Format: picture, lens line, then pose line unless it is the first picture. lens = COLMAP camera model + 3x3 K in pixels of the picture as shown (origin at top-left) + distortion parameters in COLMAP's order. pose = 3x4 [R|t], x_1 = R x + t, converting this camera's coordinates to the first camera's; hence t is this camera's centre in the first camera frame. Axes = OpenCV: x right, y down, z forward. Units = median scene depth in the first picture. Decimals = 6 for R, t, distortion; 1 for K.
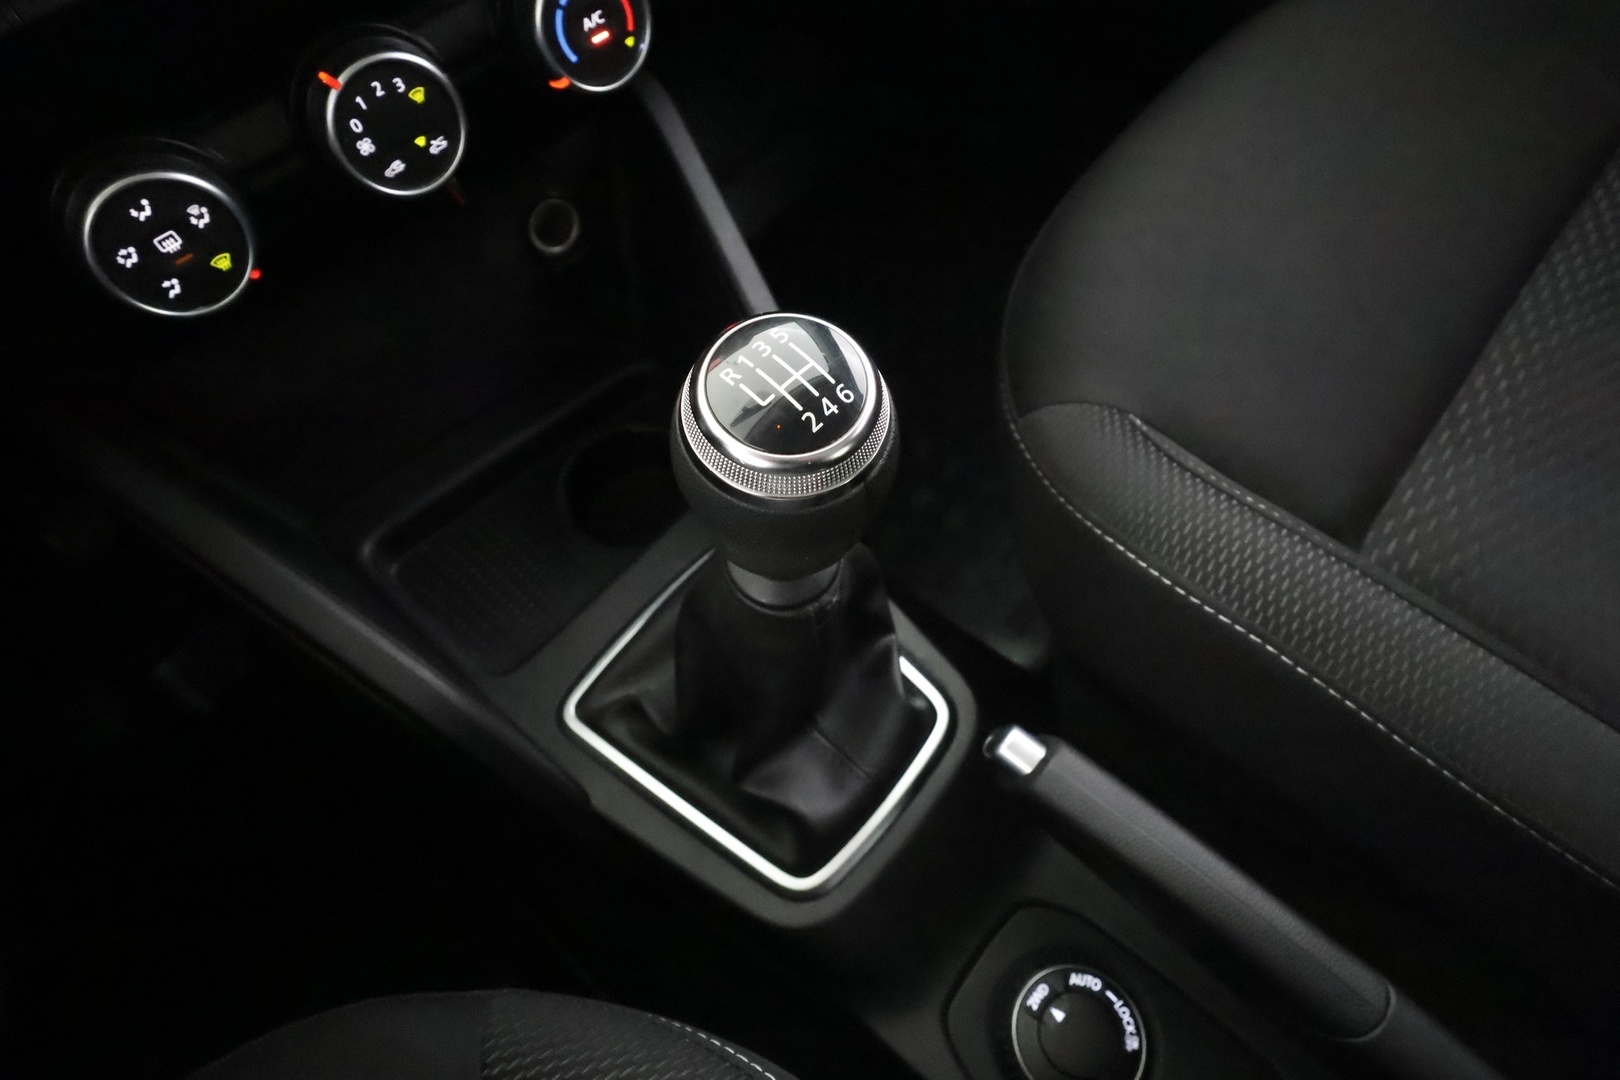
lens RADIAL K [[916.5, 0, 811.5], [0, 916.5, 552.9], [0, 0, 1]] dist [-0.004363, -0.001015]
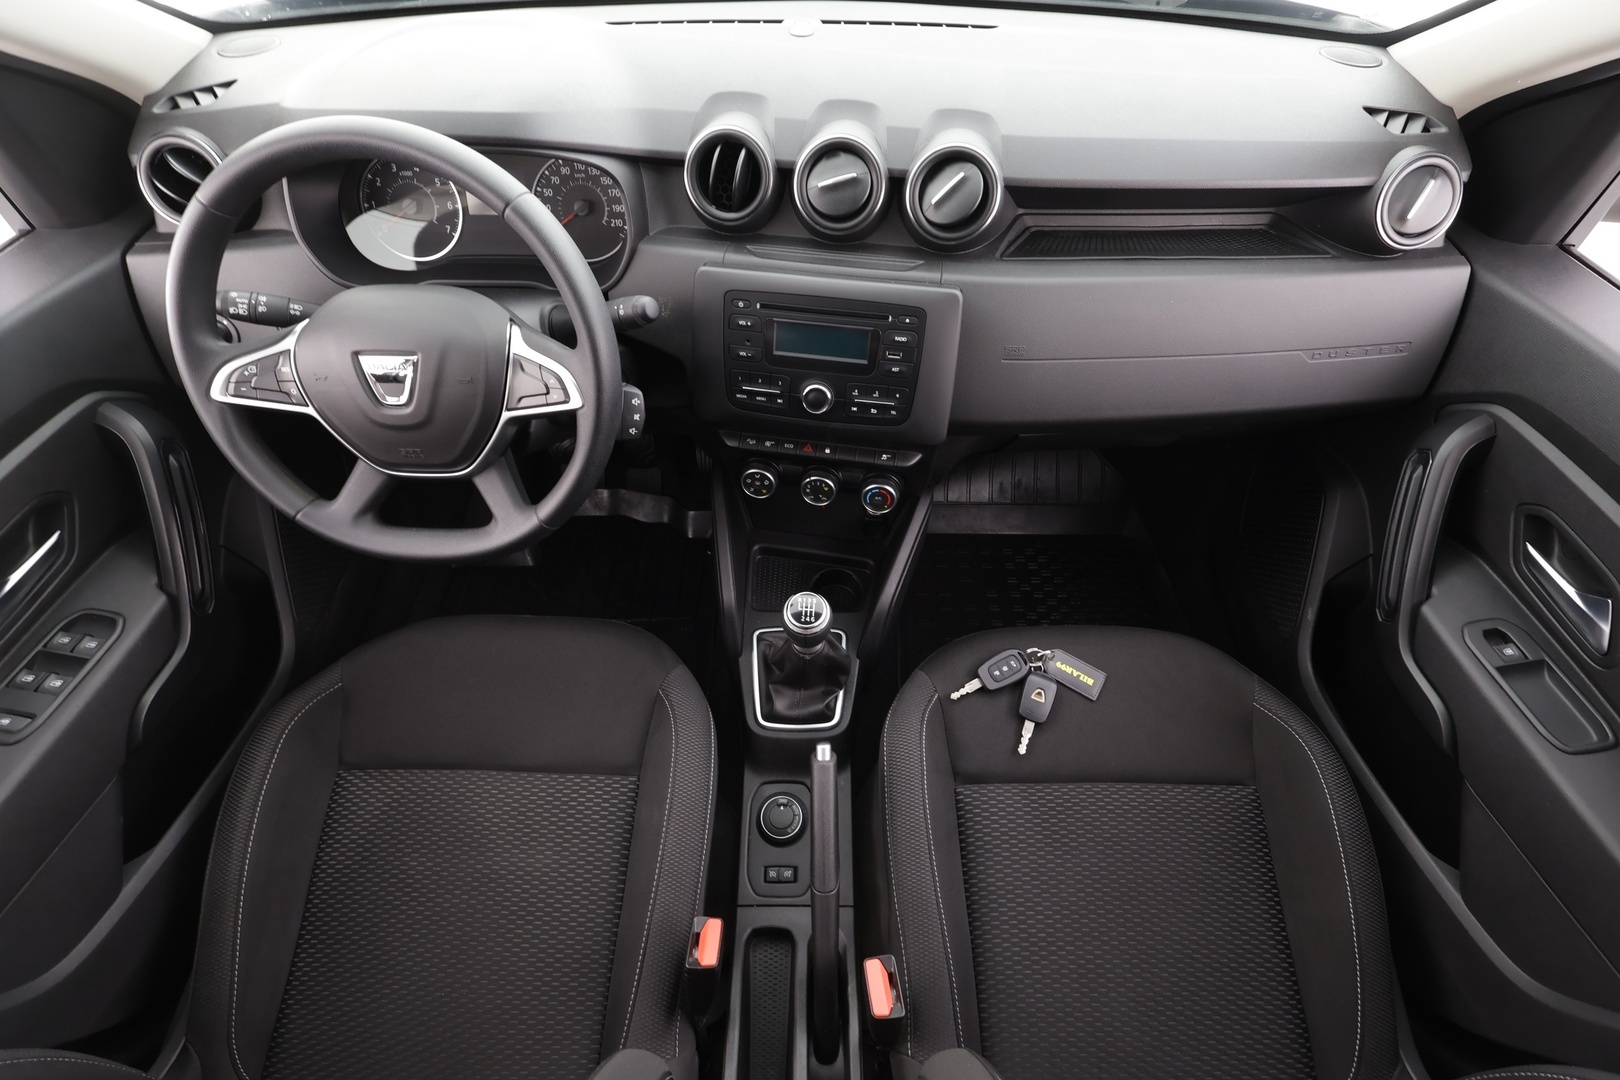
lens RADIAL K [[756.7, 0, 818.1], [0, 756.7, 545.0], [0, 0, 1]] dist [-0.002853, 0.003718]
pose [[0.650753, 0.655920, -0.382477, 0.932497], [-0.682212, 0.726231, 0.084705, -0.571424], [0.333326, 0.205809, 0.920074, -1.917437]]
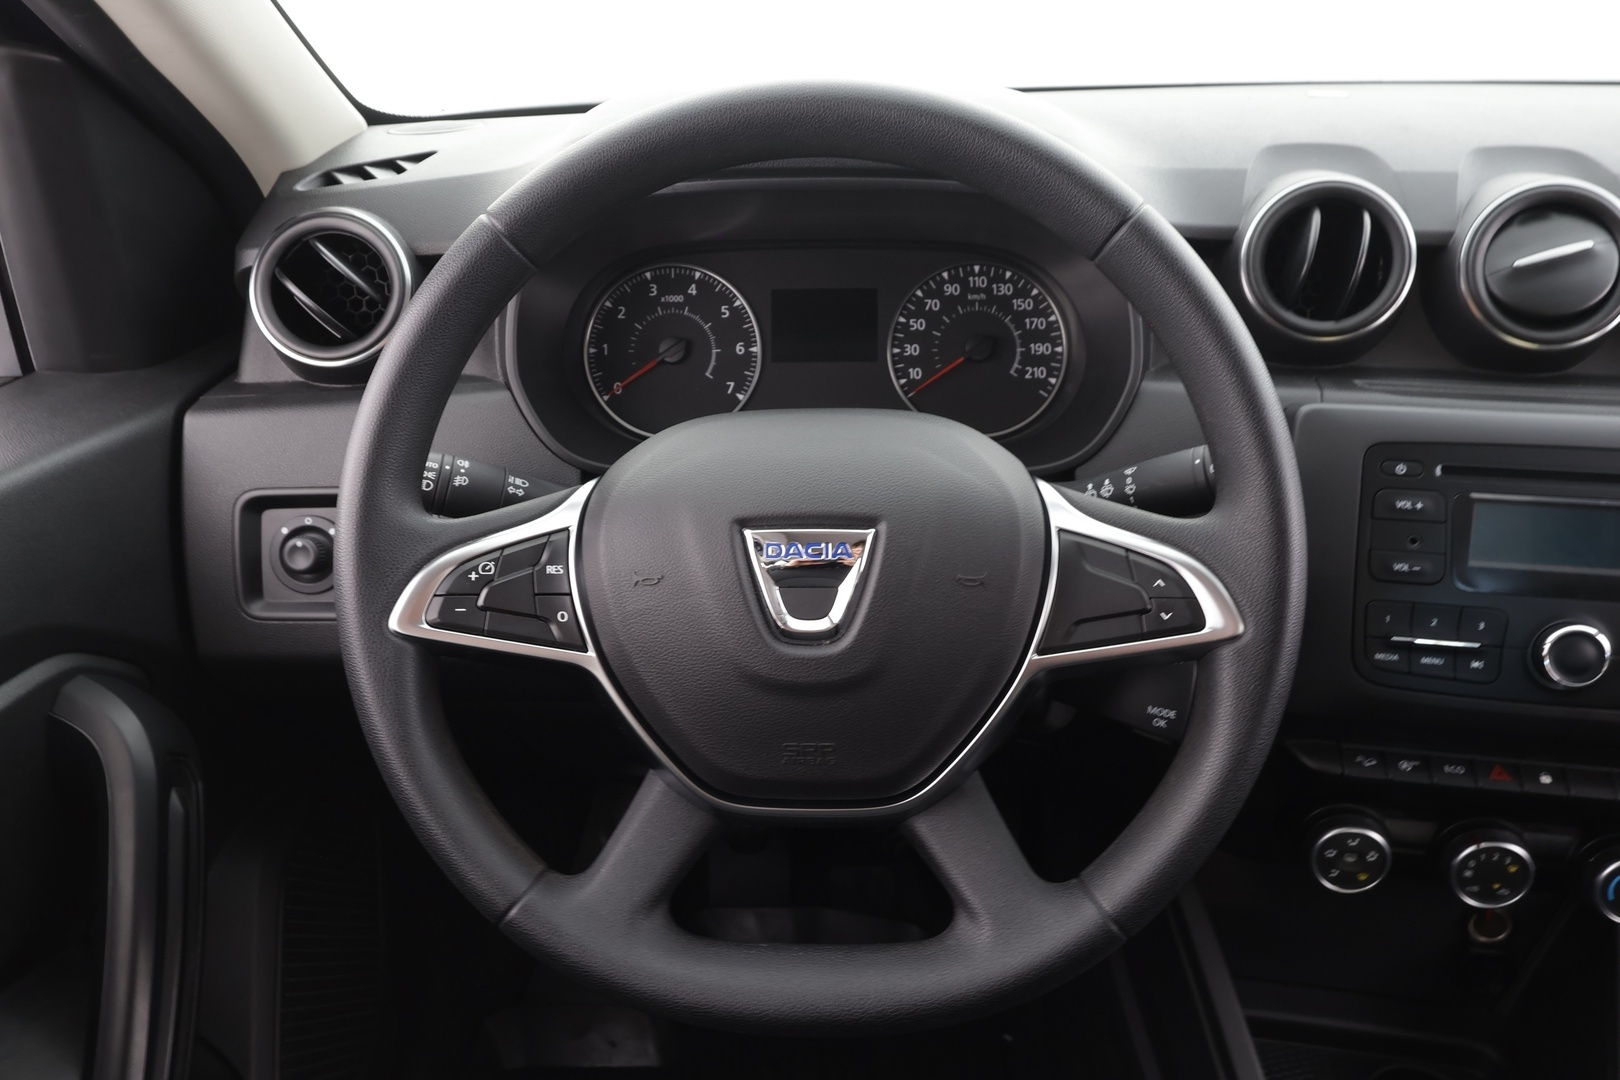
lens RADIAL K [[1141.3, 0, 811.8], [0, 1141.3, 548.5], [0, 0, 1]] dist [0.011962, -0.009285]
pose [[0.643042, 0.438956, -0.627547, -0.178402], [-0.677906, 0.707483, -0.199775, 0.434652], [0.356287, 0.553882, 0.752512, -1.522291]]
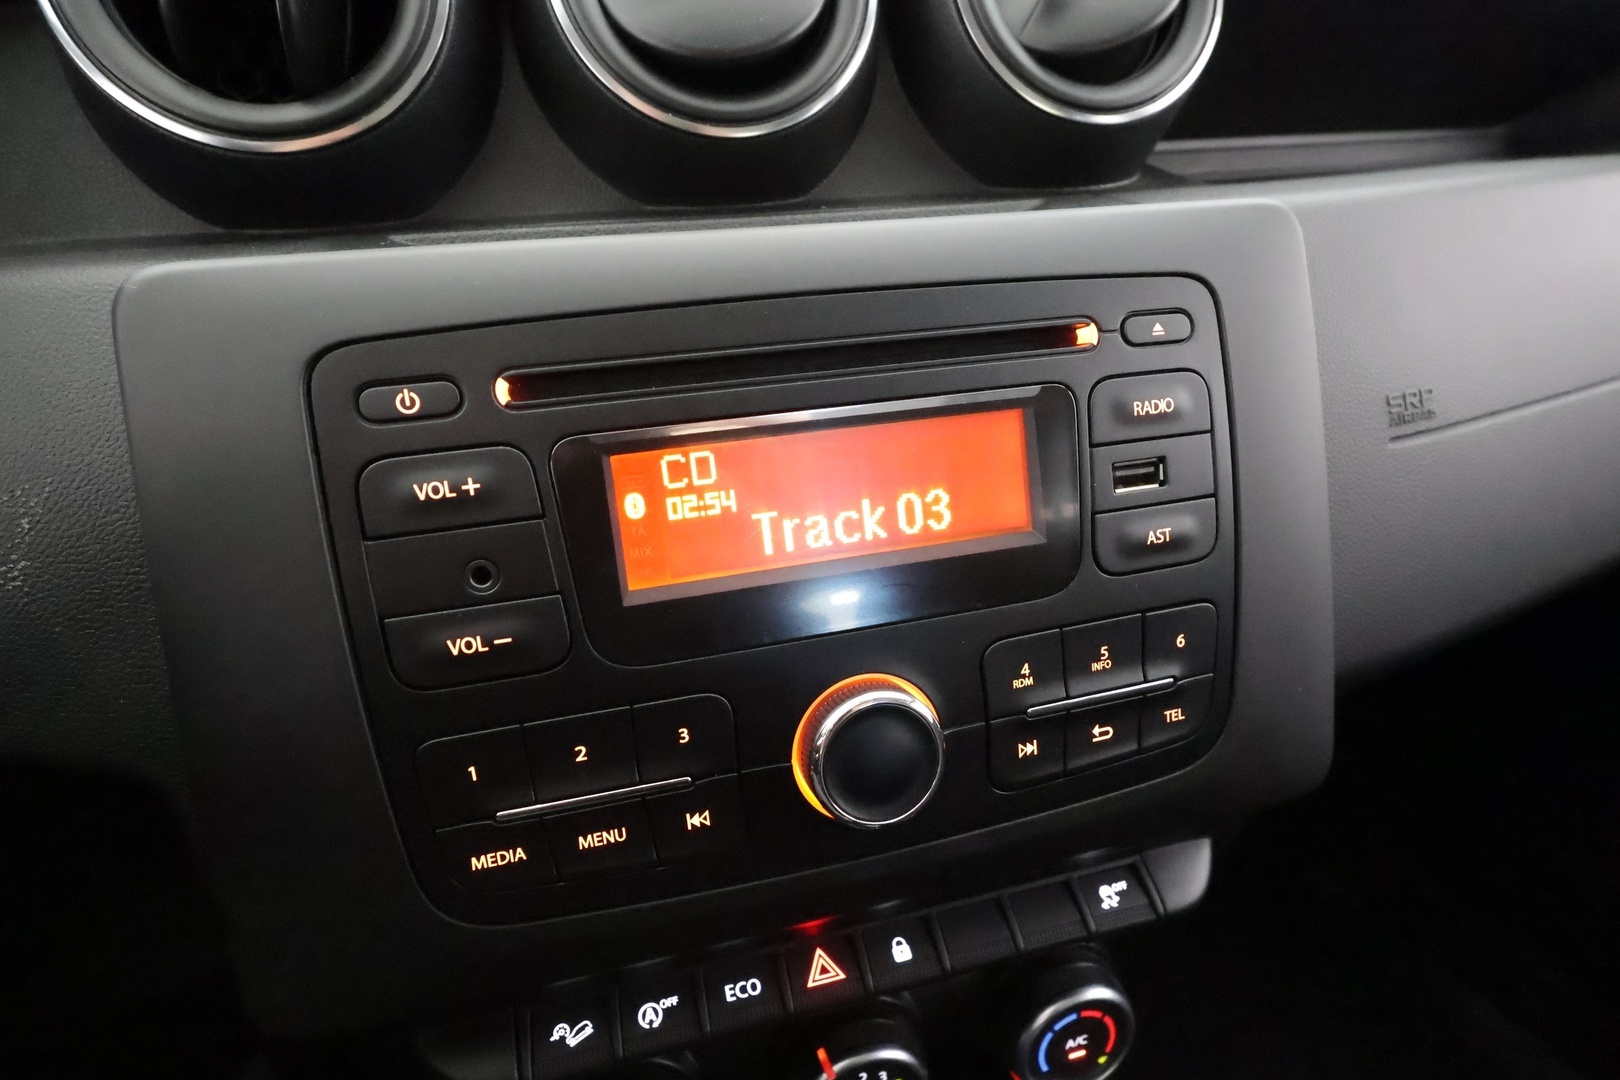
lens RADIAL K [[871.3, 0, 810.2], [0, 871.3, 550.7], [0, 0, 1]] dist [-0.001165, -0.000027]
pose [[0.903436, 0.282078, -0.322854, -0.366604], [-0.399627, 0.826768, -0.395920, -0.565600], [0.155245, 0.486709, 0.859659, -0.126418]]
